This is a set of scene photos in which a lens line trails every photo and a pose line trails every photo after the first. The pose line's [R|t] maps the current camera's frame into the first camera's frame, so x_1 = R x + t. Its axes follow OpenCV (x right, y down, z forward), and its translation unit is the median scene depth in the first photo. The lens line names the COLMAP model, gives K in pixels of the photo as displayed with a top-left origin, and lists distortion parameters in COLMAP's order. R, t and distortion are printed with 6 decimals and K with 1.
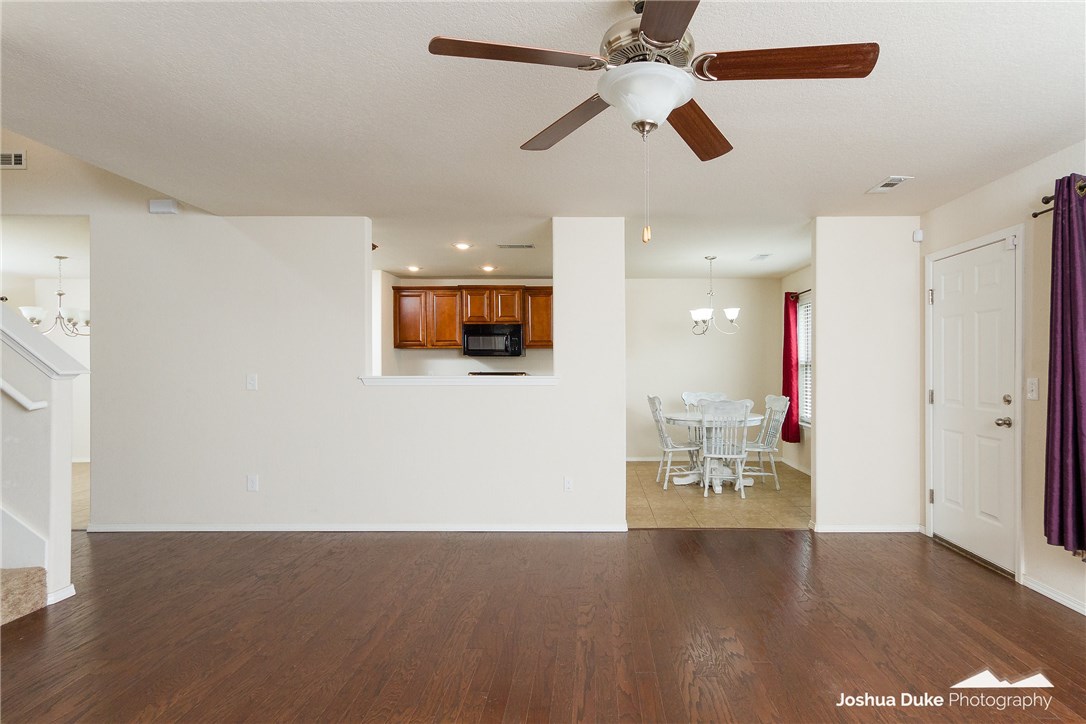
lens RADIAL K [[547.9, 0, 591.8], [0, 547.9, 363.8], [0, 0, 1]] dist [0.004796, 0.000355]
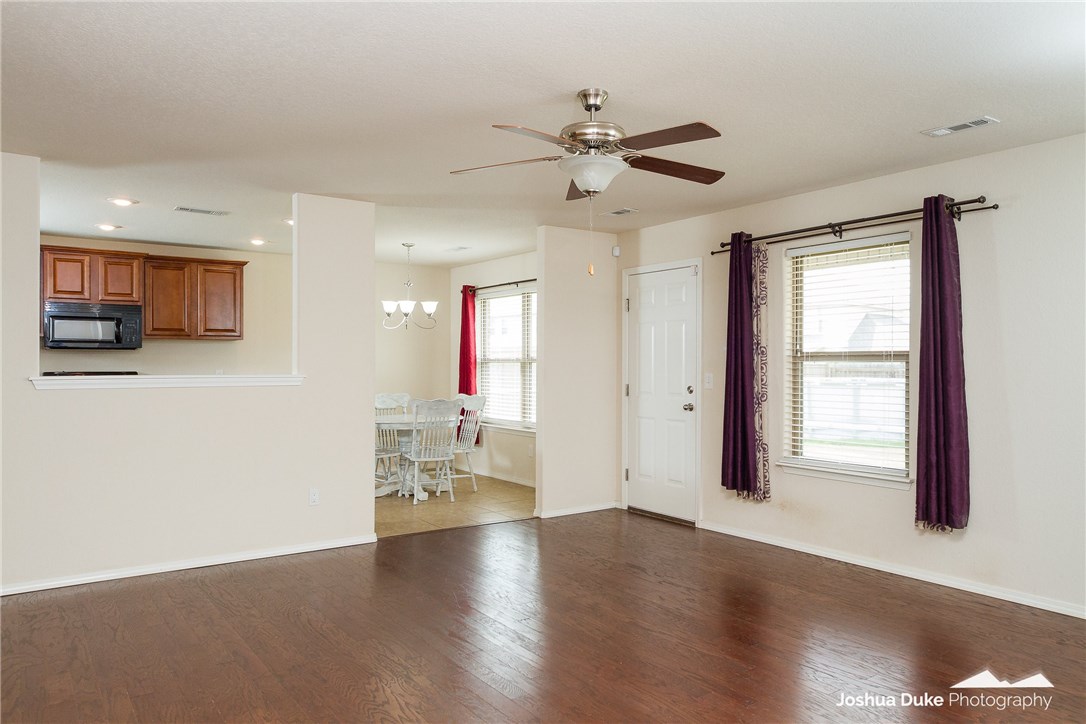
lens RADIAL K [[734.2, 0, 543.0], [0, 734.2, 362.0], [0, 0, 1]] dist [-0.000799, 0.002090]
pose [[0.818724, 0.002696, 0.574181, -0.422193], [-0.004504, 0.999988, 0.001727, -0.001954], [-0.574169, -0.004000, 0.818727, -0.180128]]
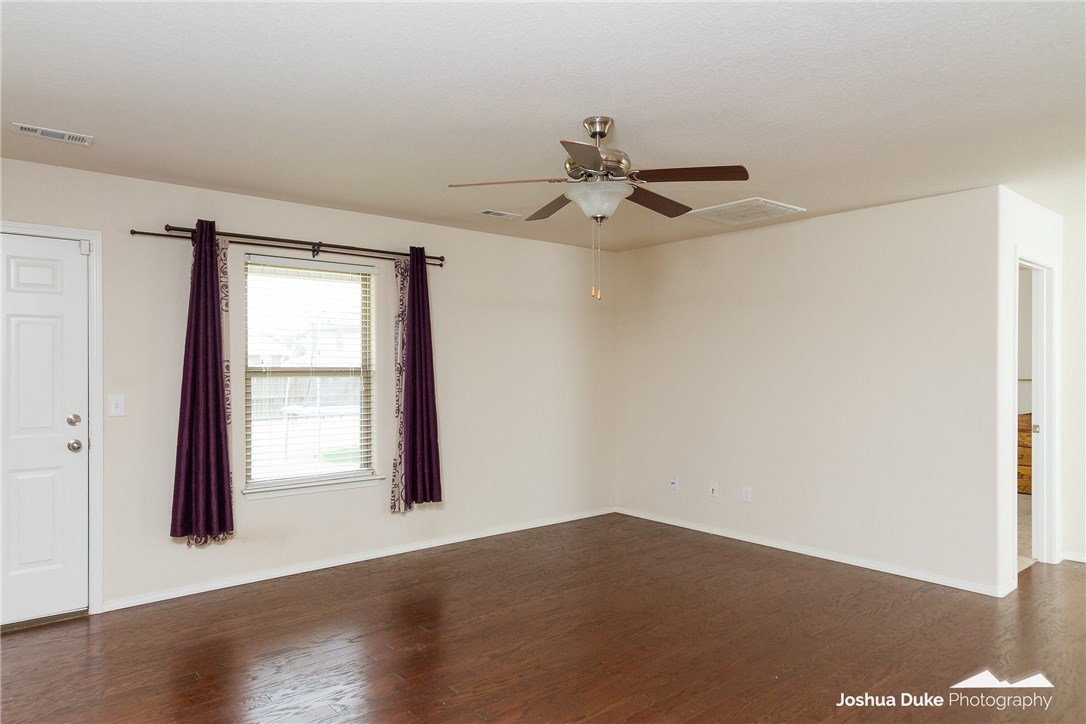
lens RADIAL K [[673.9, 0, 547.7], [0, 673.9, 374.9], [0, 0, 1]] dist [0.005891, 0.002662]
pose [[-0.629742, -0.007281, 0.776770, -0.462346], [-0.004135, 0.999973, 0.006020, -0.014471], [-0.776793, 0.000579, -0.629755, 0.866272]]
